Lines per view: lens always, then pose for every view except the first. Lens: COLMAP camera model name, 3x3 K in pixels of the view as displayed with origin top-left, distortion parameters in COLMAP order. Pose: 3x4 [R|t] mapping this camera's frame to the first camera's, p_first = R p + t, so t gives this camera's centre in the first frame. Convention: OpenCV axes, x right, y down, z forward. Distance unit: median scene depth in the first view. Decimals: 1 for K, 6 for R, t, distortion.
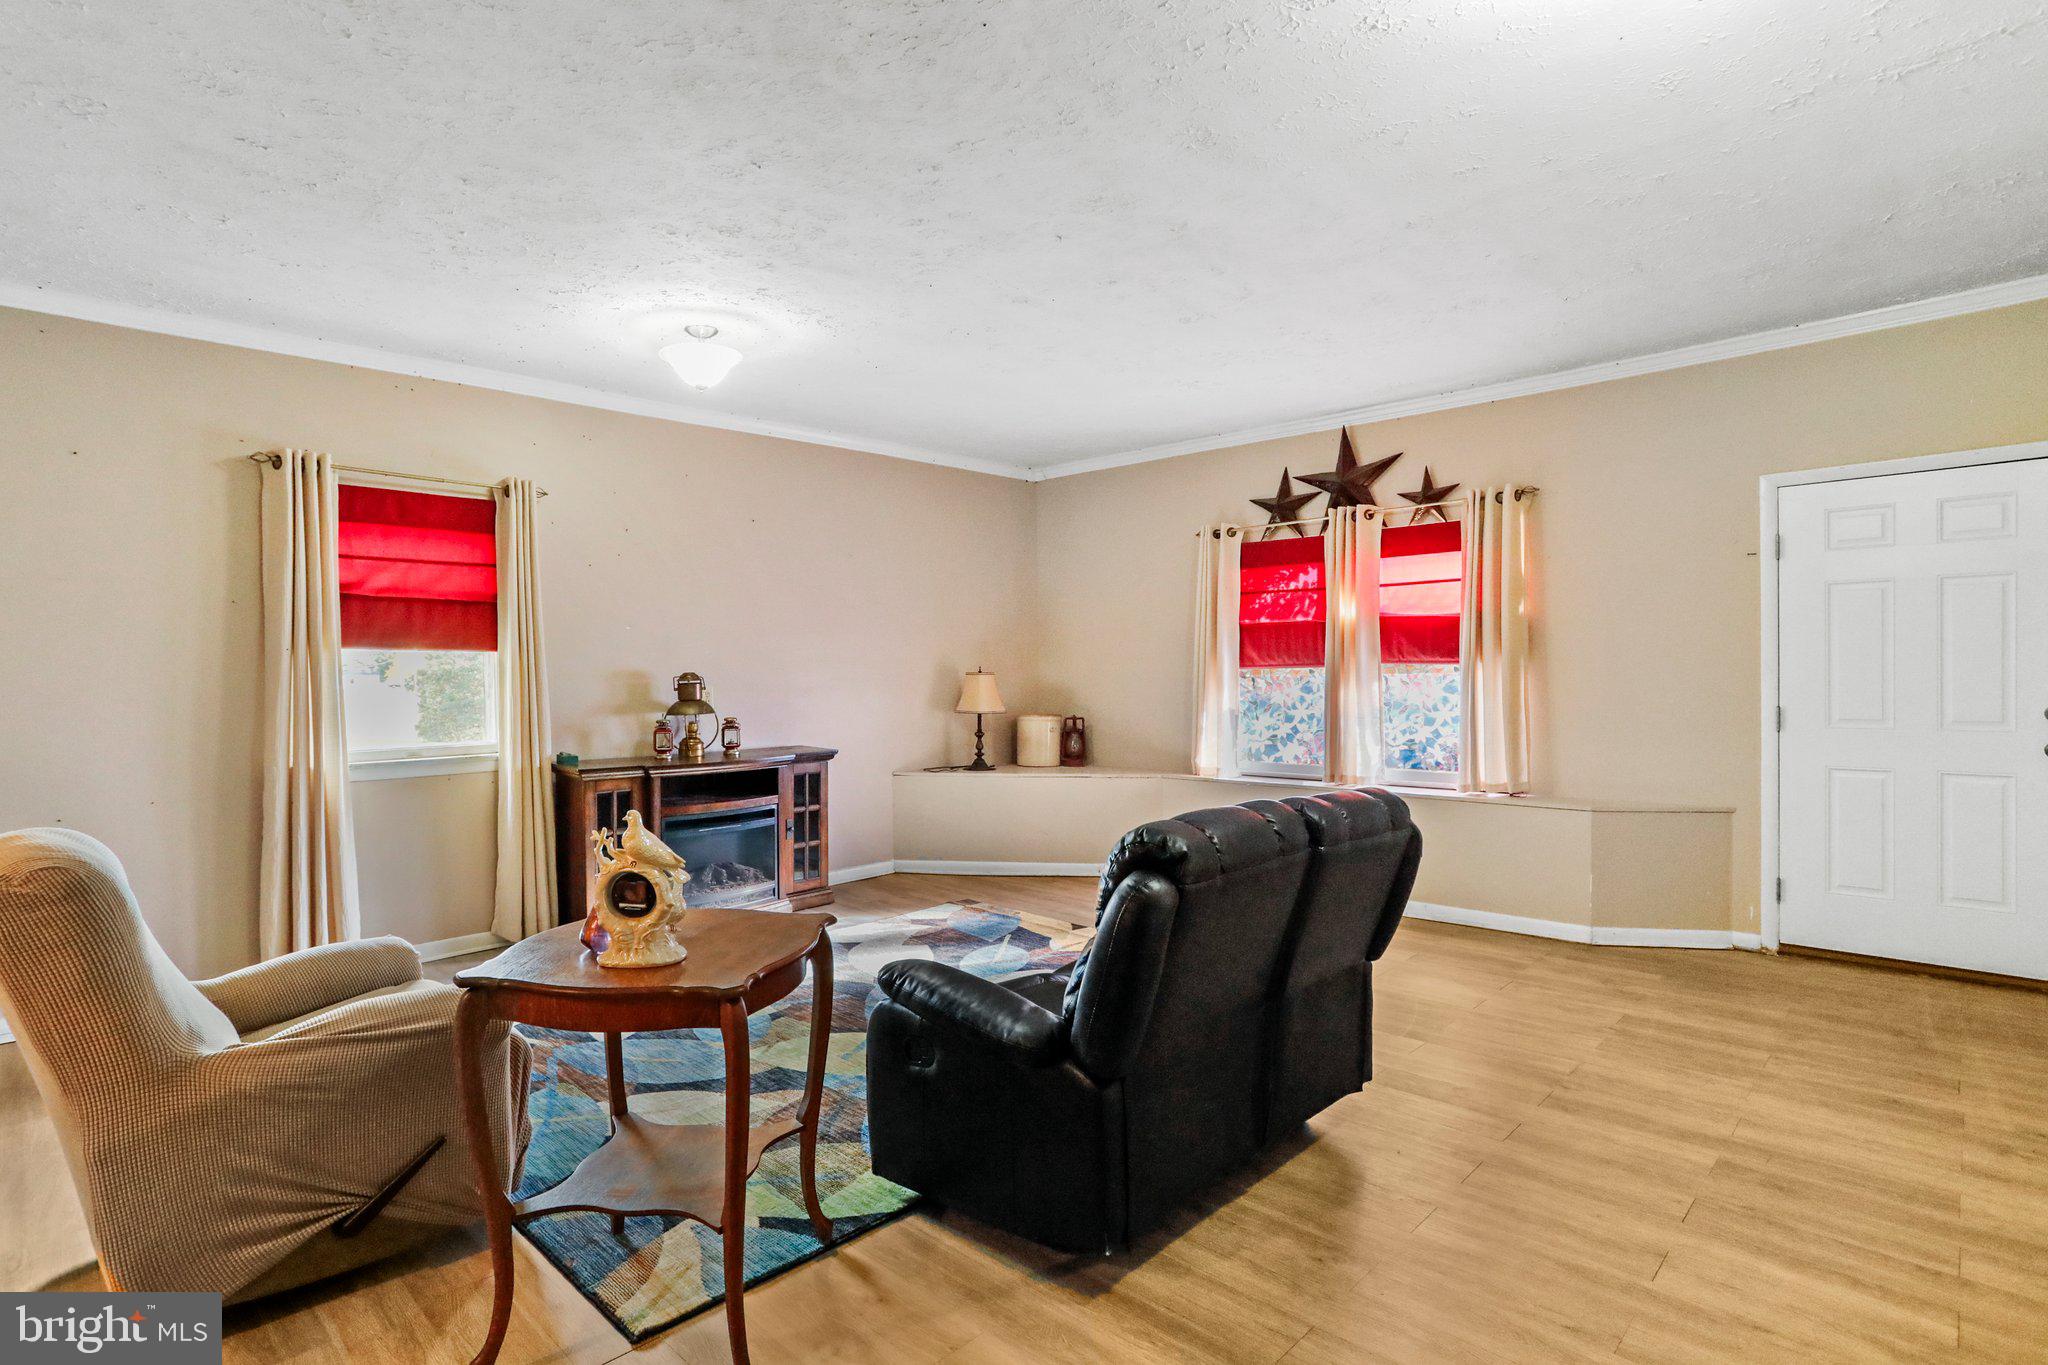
lens RADIAL K [[990.7, 0, 1029.6], [0, 990.7, 686.3], [0, 0, 1]] dist [-0.038949, 0.012864]
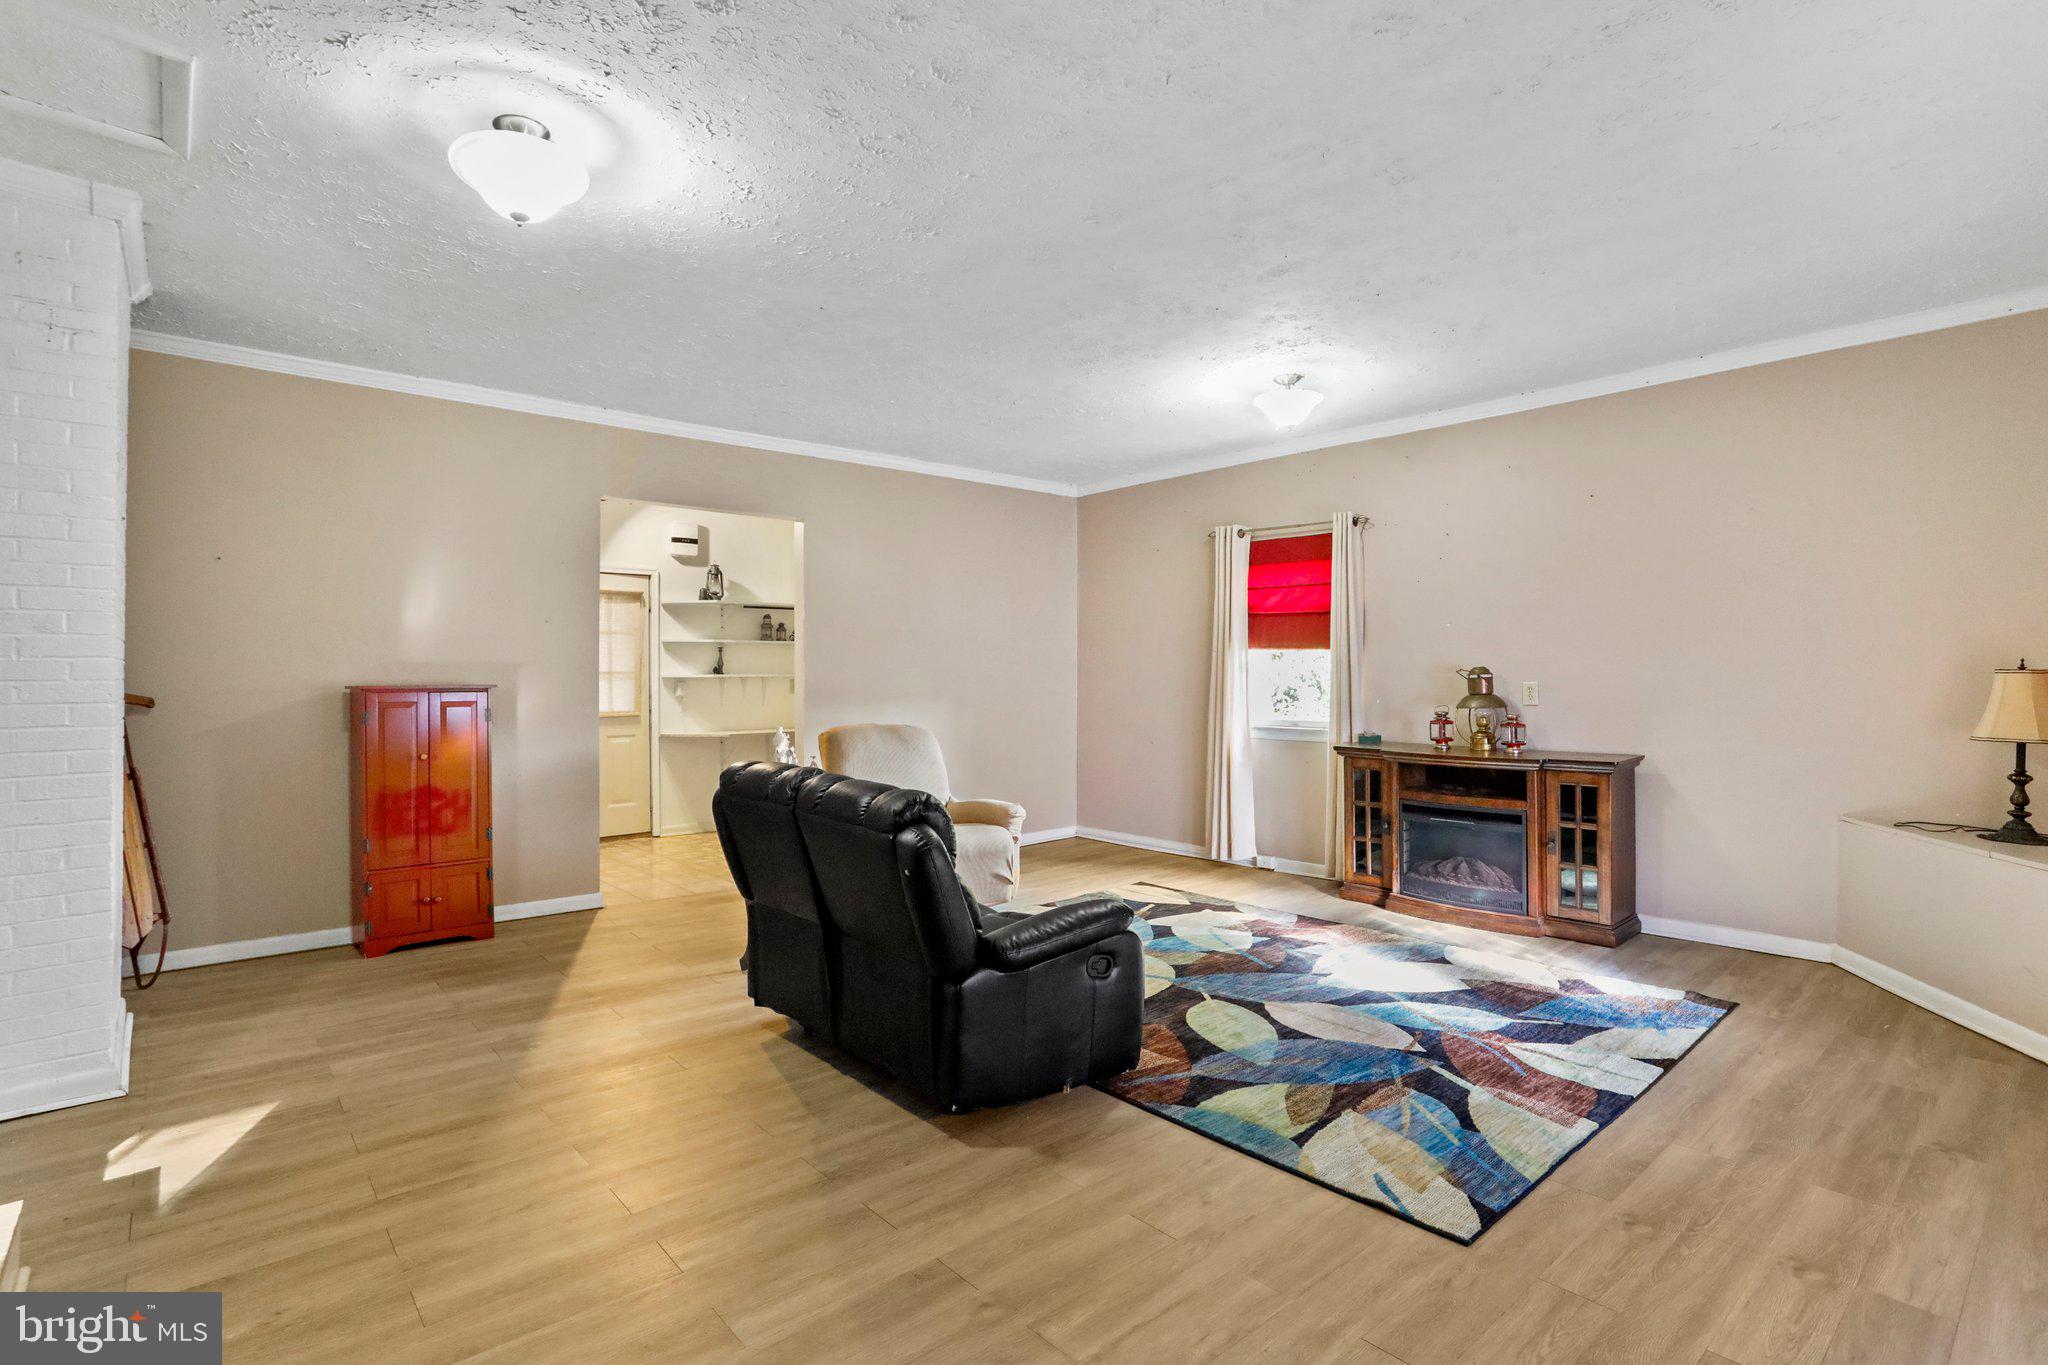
lens RADIAL K [[990.7, 0, 1038.5], [0, 990.7, 672.9], [0, 0, 1]] dist [-0.038949, 0.012864]
pose [[-0.080951, 0.012658, -0.996638, 0.660429], [-0.012220, 0.999832, 0.013691, -0.015447], [0.996643, 0.013288, -0.080782, 0.595613]]
